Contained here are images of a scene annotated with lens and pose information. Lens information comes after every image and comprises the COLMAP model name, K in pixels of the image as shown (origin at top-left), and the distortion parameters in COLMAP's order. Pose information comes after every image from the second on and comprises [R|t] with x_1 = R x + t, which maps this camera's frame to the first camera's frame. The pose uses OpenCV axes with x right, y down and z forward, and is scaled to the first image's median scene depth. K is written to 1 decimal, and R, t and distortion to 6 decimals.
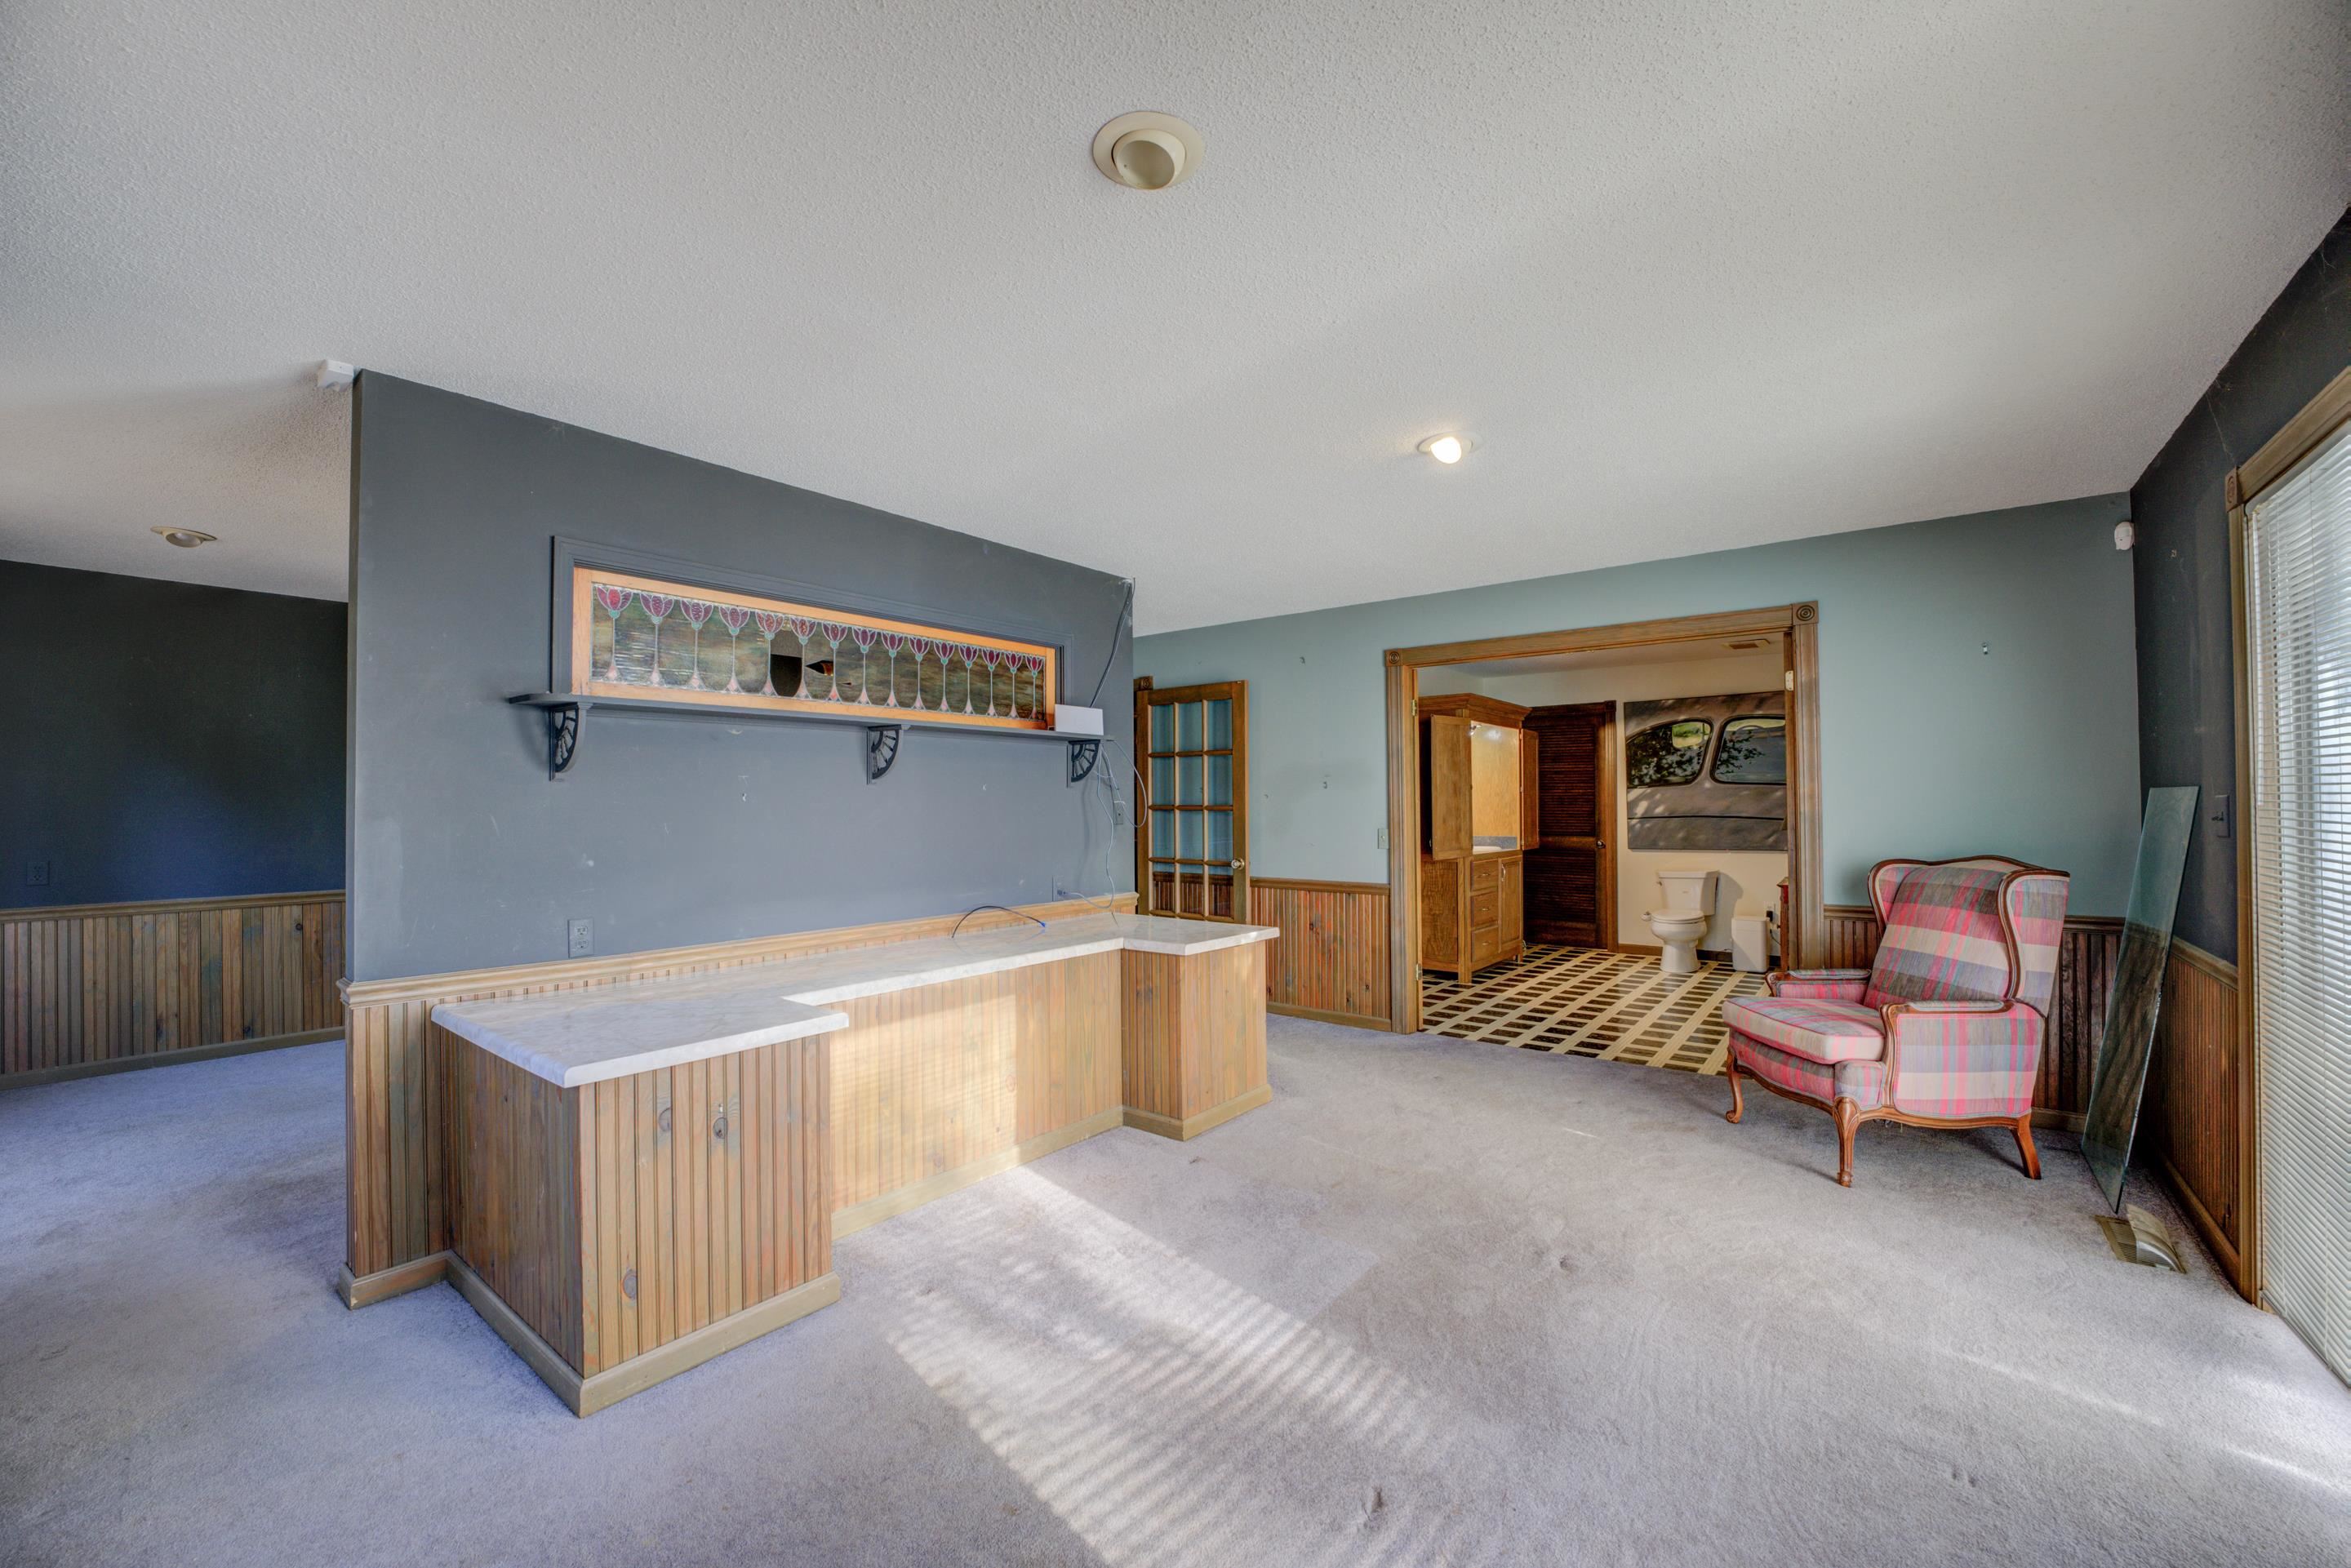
lens RADIAL K [[943.6, 0, 1166.4], [0, 943.6, 793.1], [0, 0, 1]] dist [-0.021035, 0.000127]
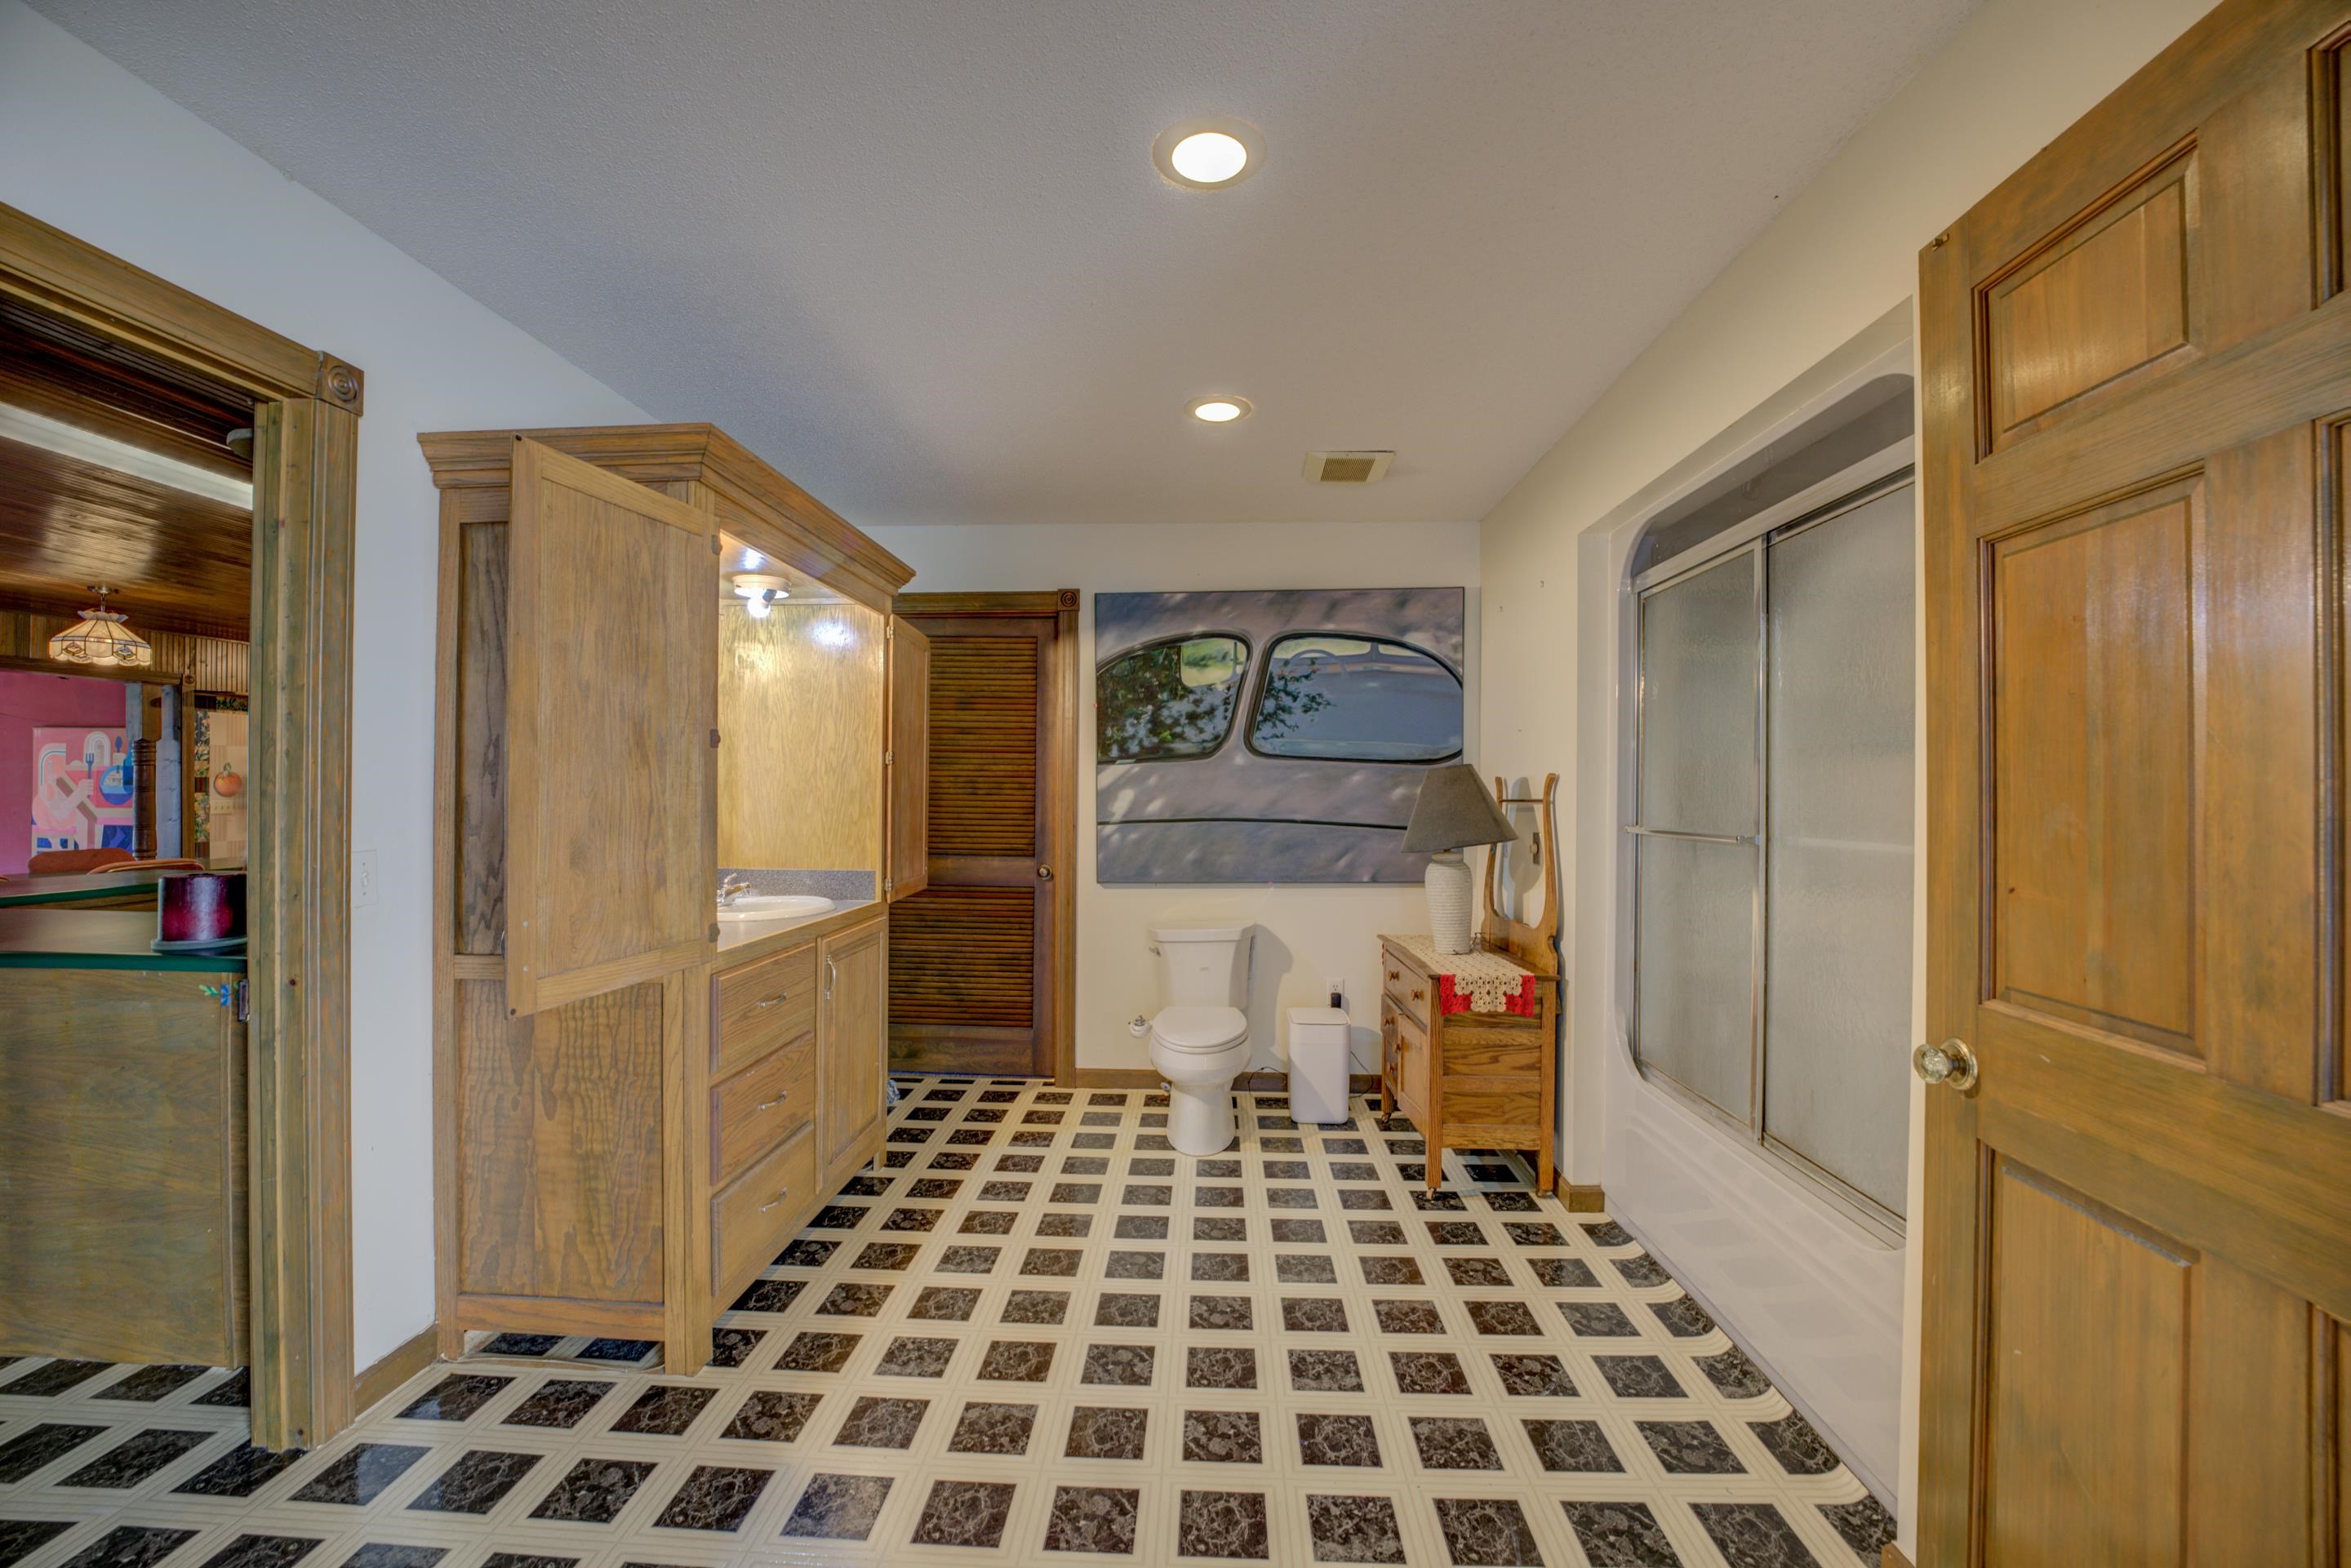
lens RADIAL K [[943.6, 0, 1187.9], [0, 943.6, 787.8], [0, 0, 1]] dist [-0.021035, 0.000127]
pose [[0.802688, 0.011283, 0.596292, 0.233075], [-0.015807, 0.999872, 0.002358, 0.006039], [-0.596189, -0.011319, 0.802764, 0.577818]]
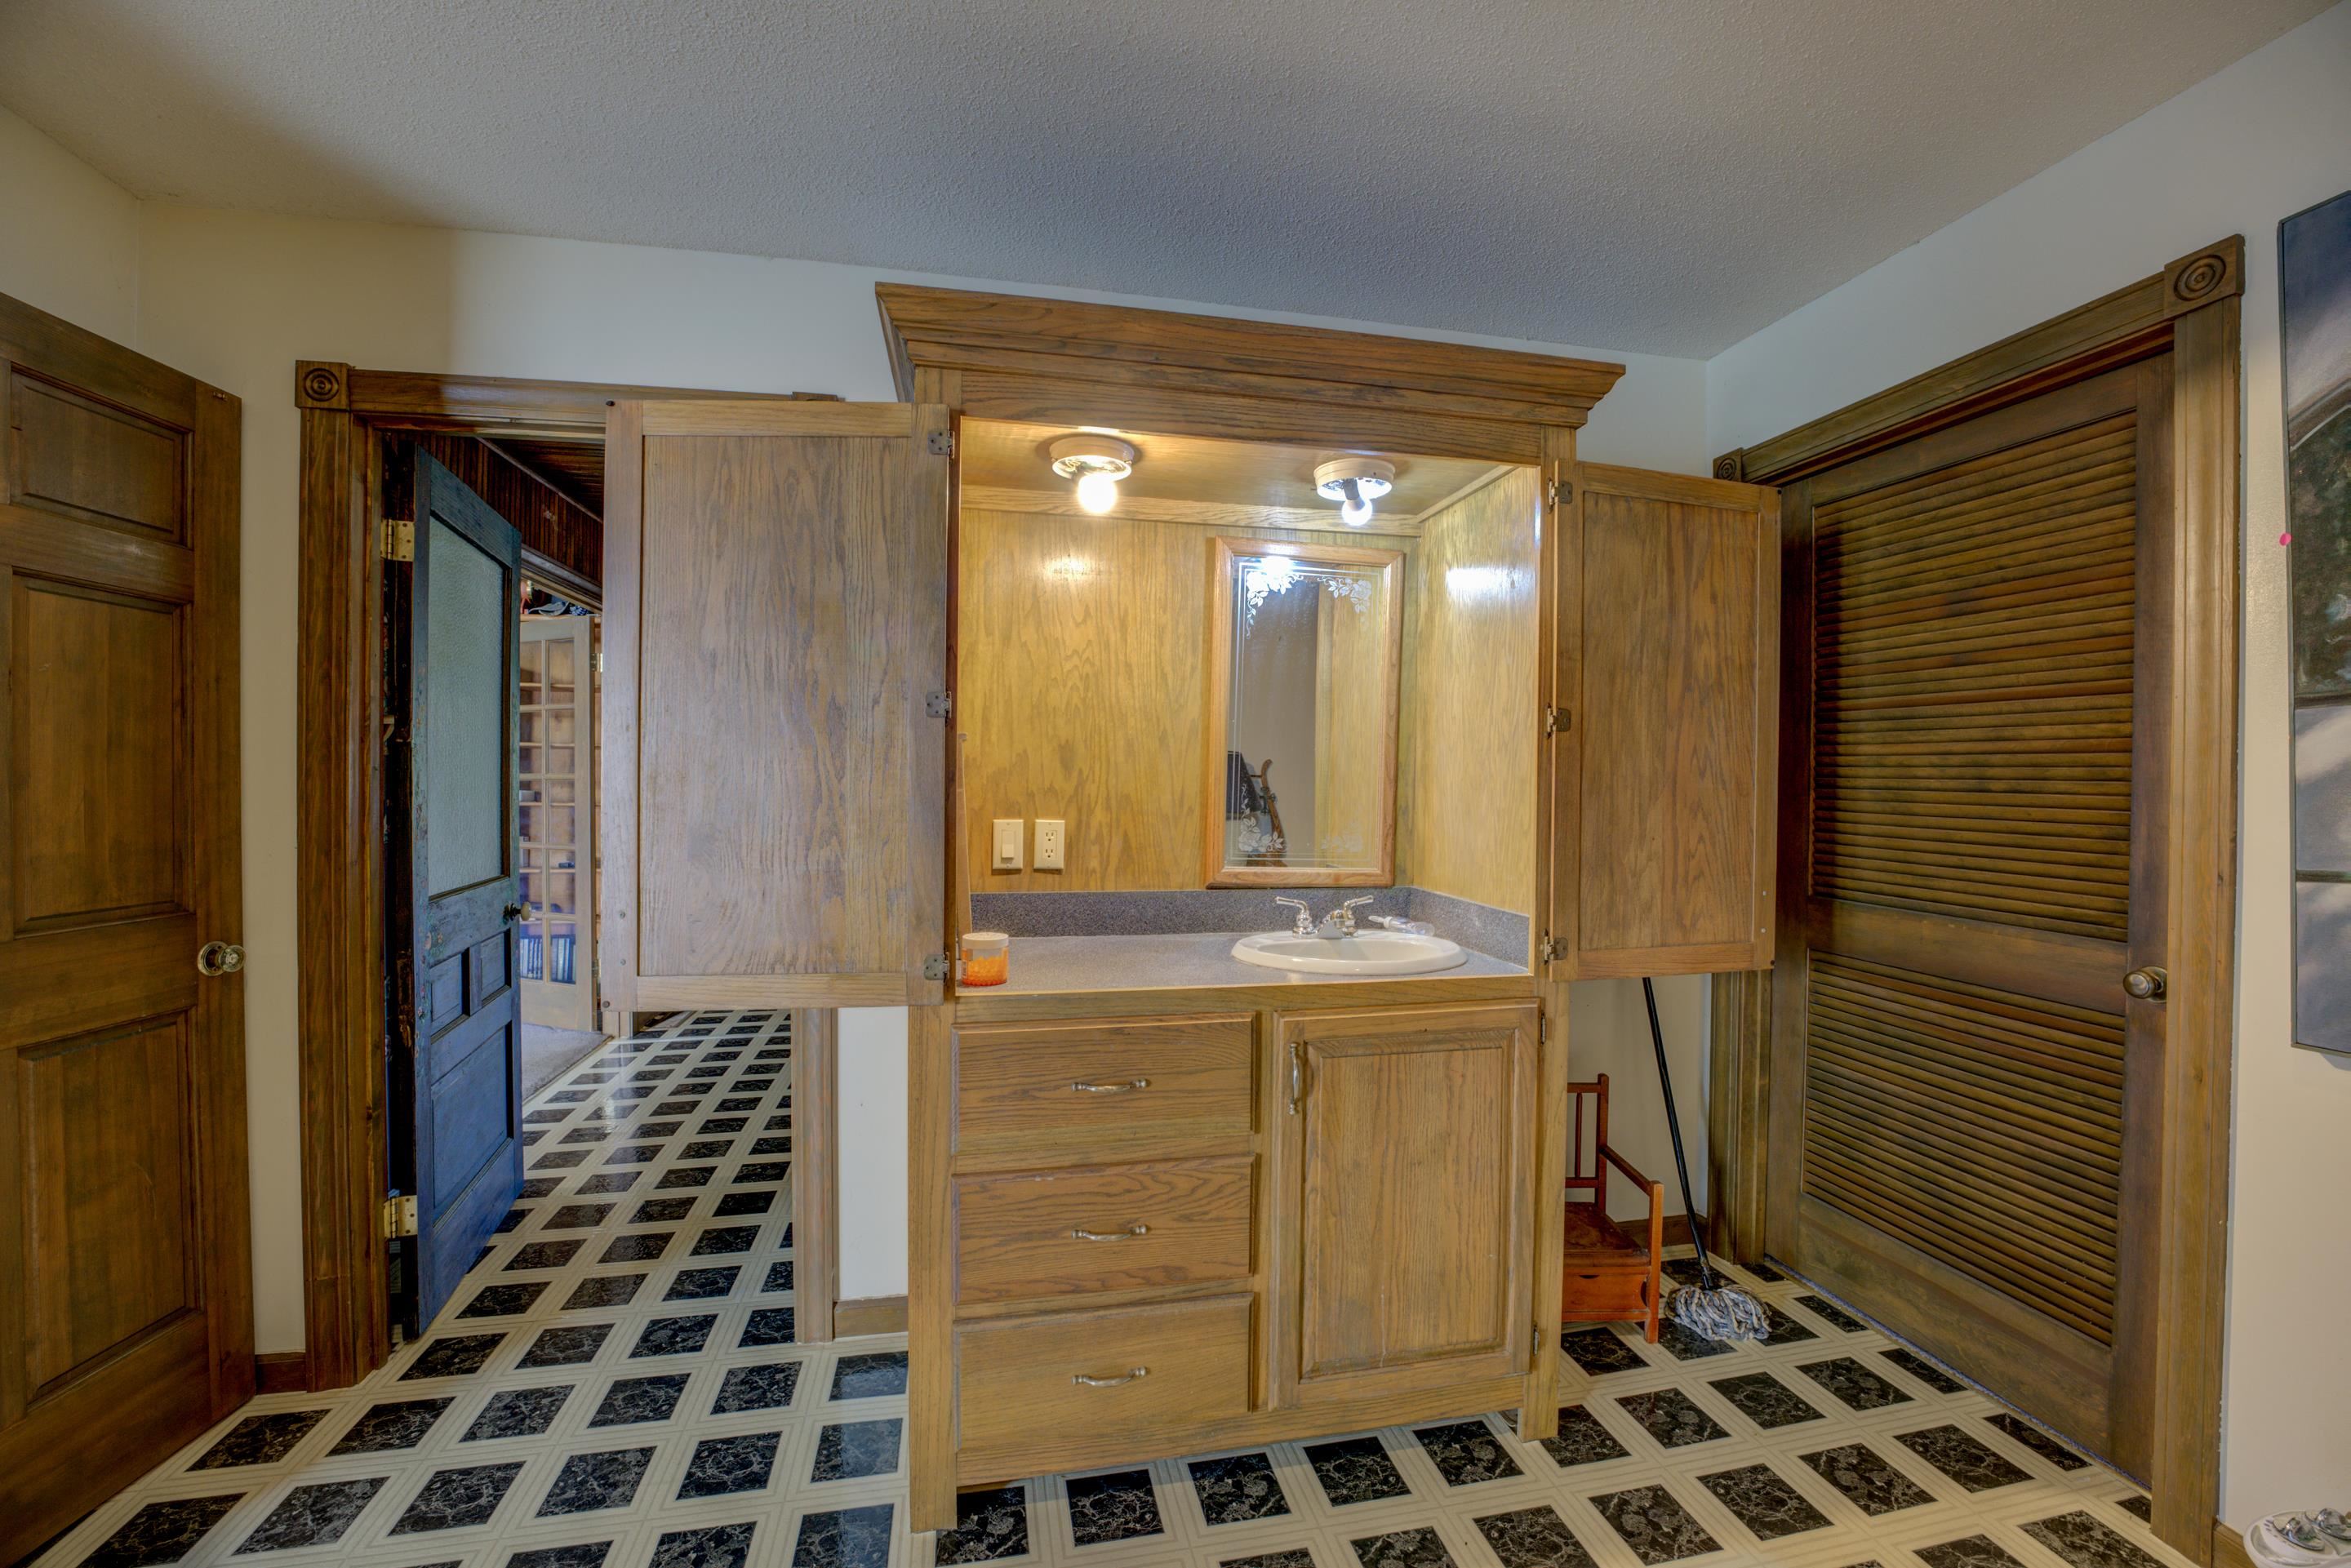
lens RADIAL K [[943.6, 0, 1174.7], [0, 943.6, 789.9], [0, 0, 1]] dist [-0.021035, 0.000127]
pose [[0.769490, 0.020101, -0.638343, 0.450913], [-0.004113, 0.999640, 0.026520, 0.007015], [0.638646, -0.017782, 0.769295, 0.753571]]
